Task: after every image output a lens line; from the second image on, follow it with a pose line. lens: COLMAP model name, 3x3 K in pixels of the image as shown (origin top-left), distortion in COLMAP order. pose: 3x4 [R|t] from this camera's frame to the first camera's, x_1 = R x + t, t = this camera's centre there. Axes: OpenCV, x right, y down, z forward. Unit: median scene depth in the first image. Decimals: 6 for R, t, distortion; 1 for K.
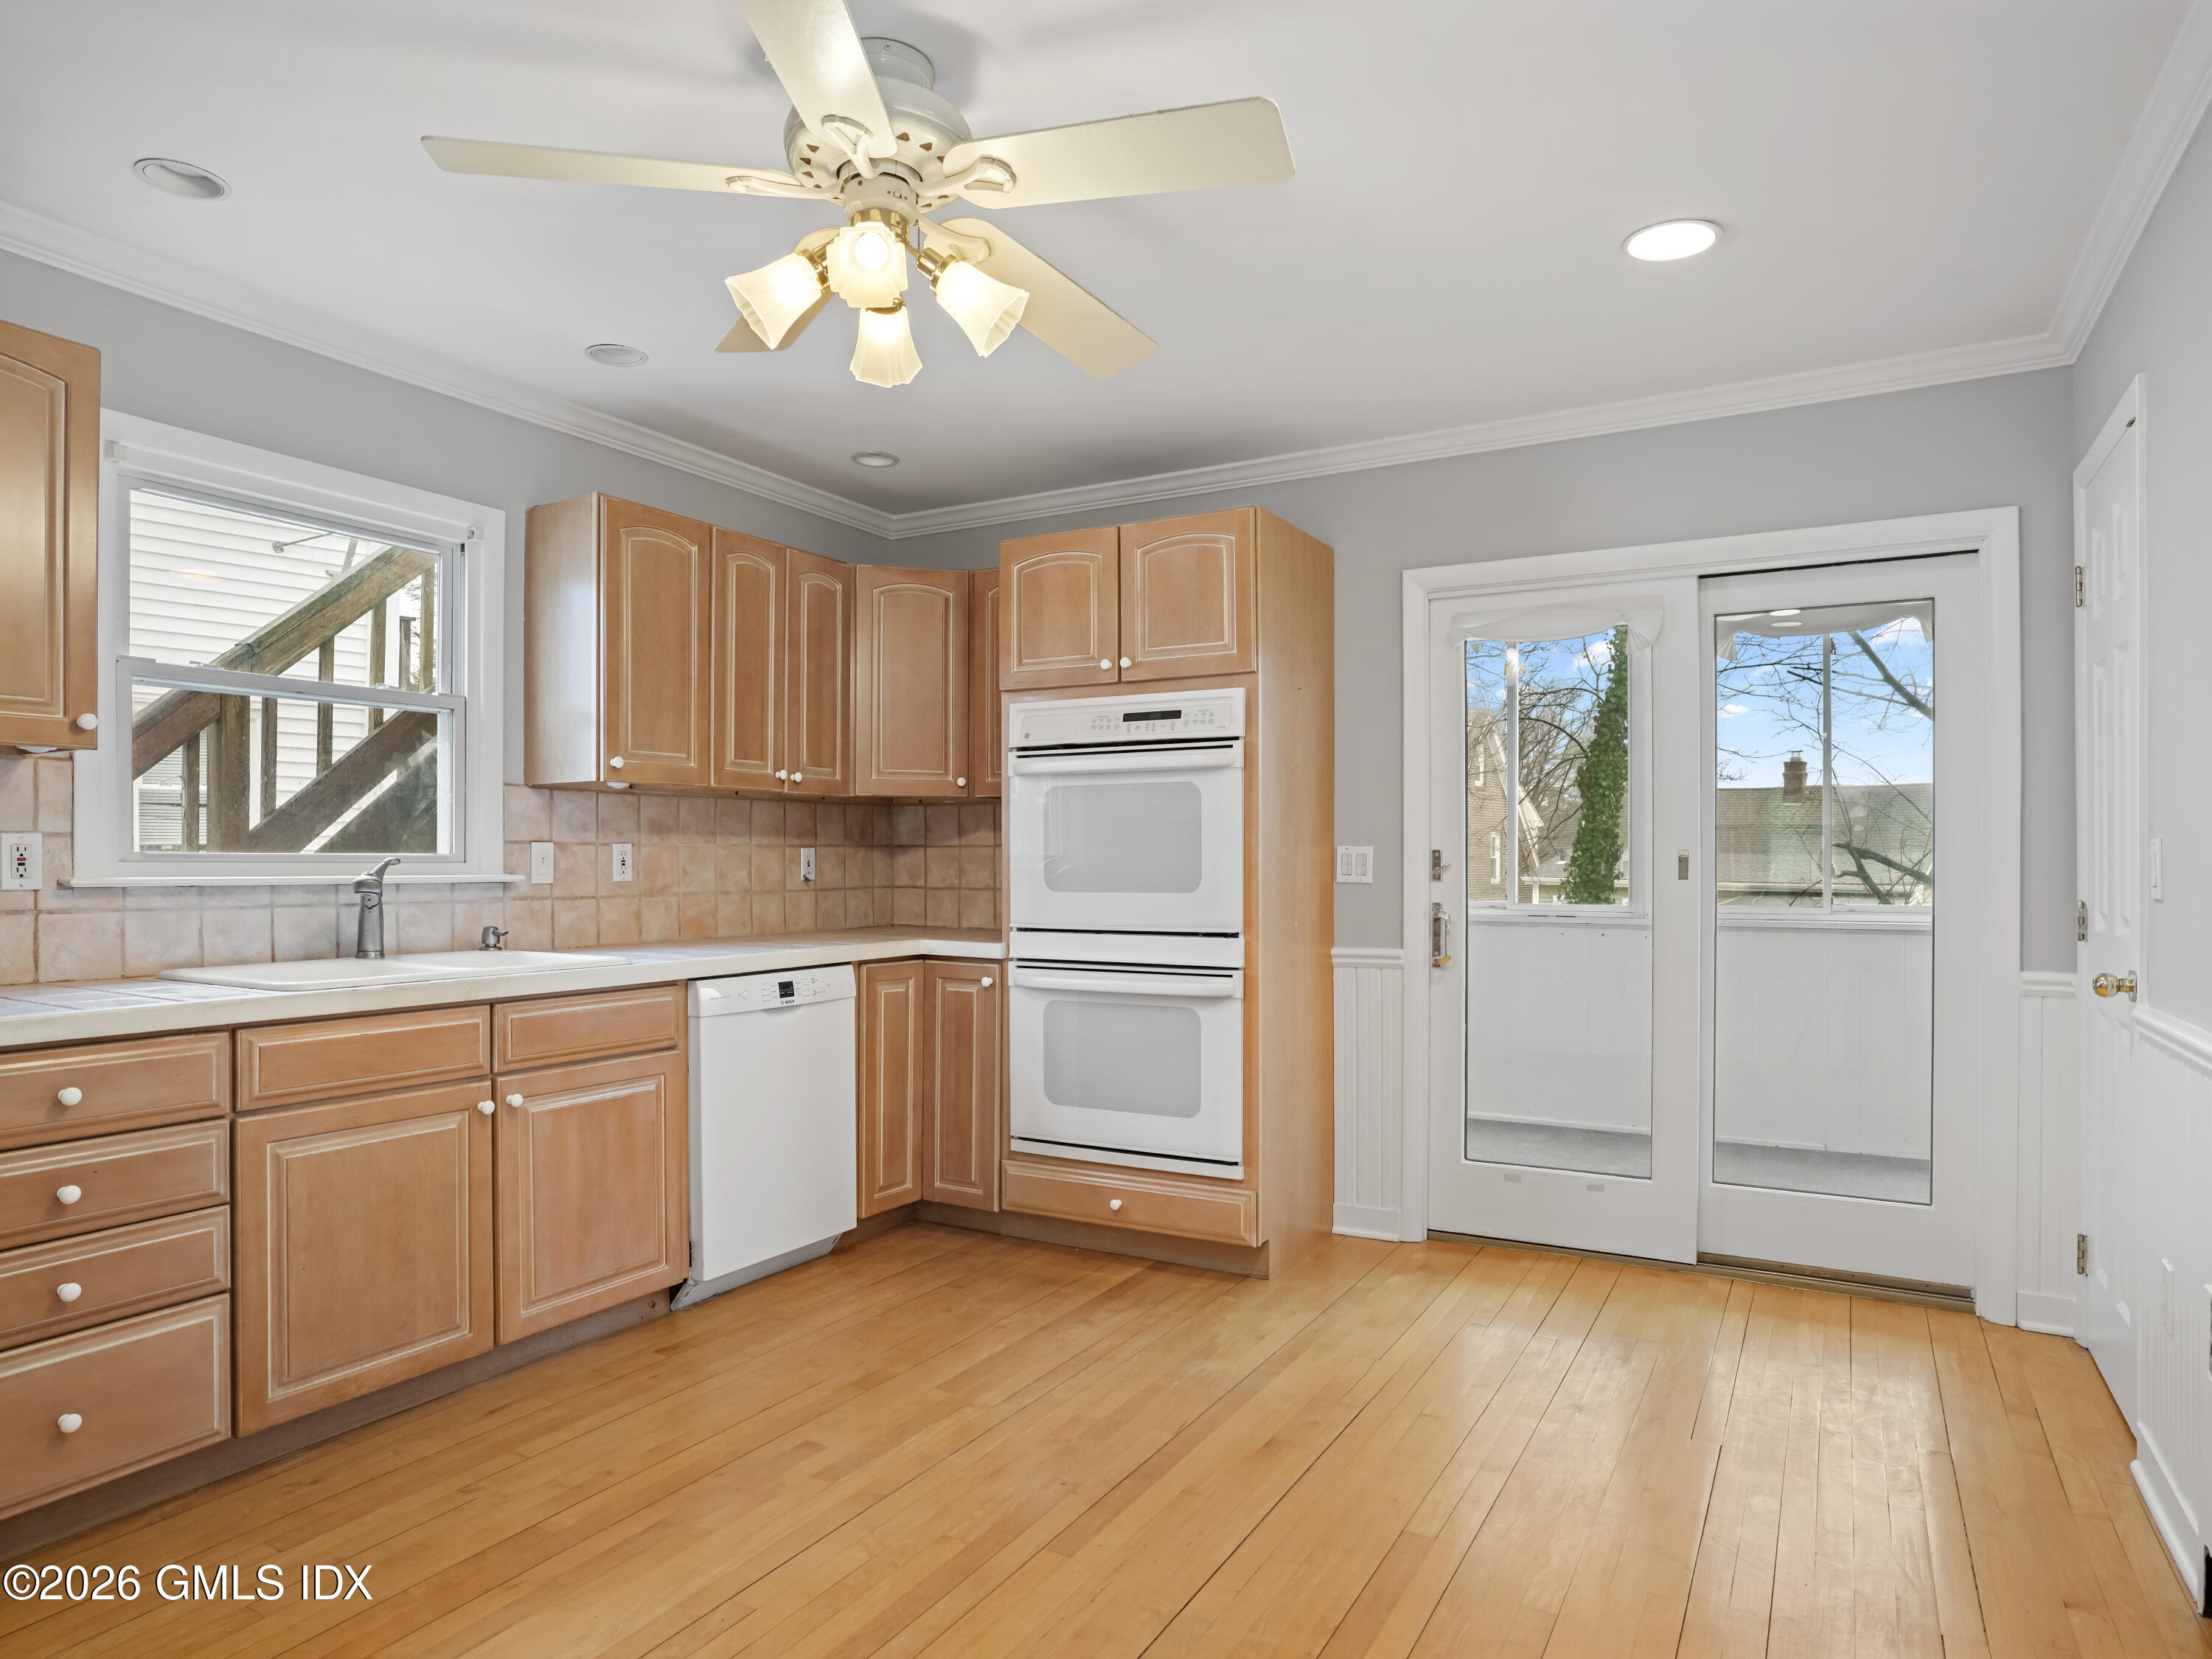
lens RADIAL K [[1308.7, 0, 1100.5], [0, 1308.7, 851.3], [0, 0, 1]] dist [-0.053111, 0.018133]
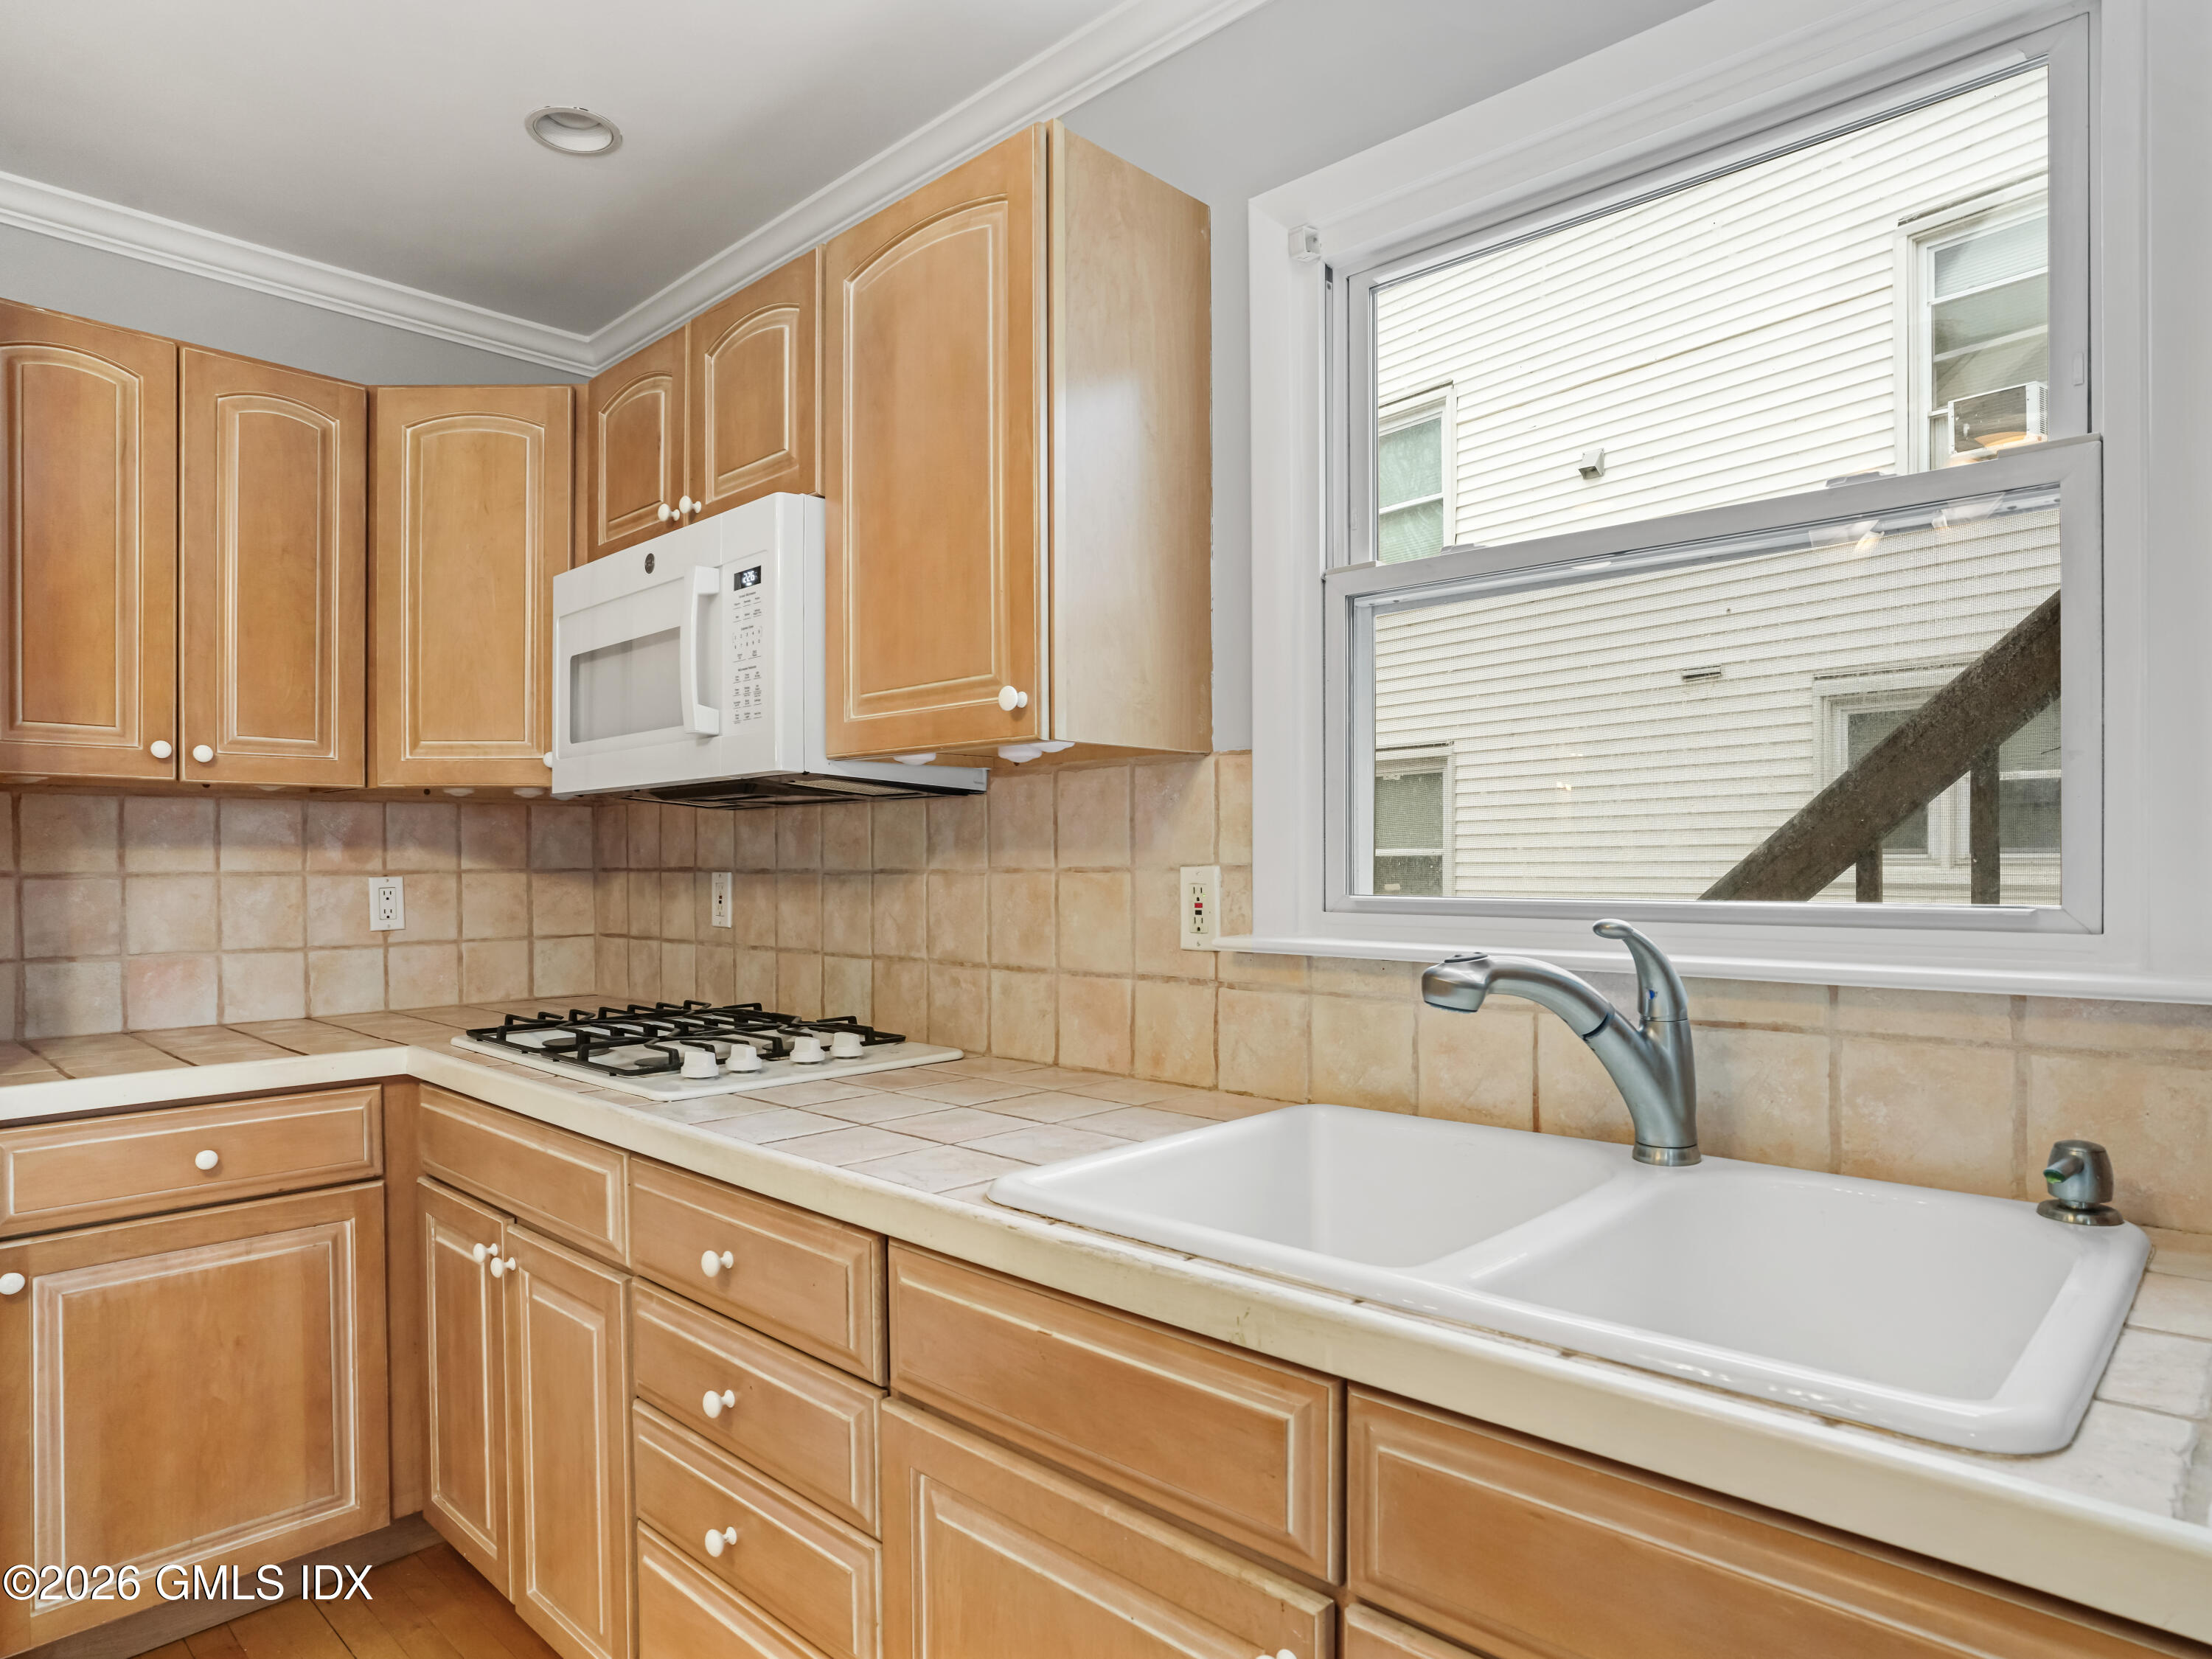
lens RADIAL K [[1308.7, 0, 1096.8], [0, 1308.7, 877.3], [0, 0, 1]] dist [-0.053111, 0.018133]
pose [[-0.248026, 0.003909, -0.968746, -0.149946], [0.007584, 0.999969, 0.002093, -0.010272], [0.968724, -0.006828, -0.248048, 1.088957]]
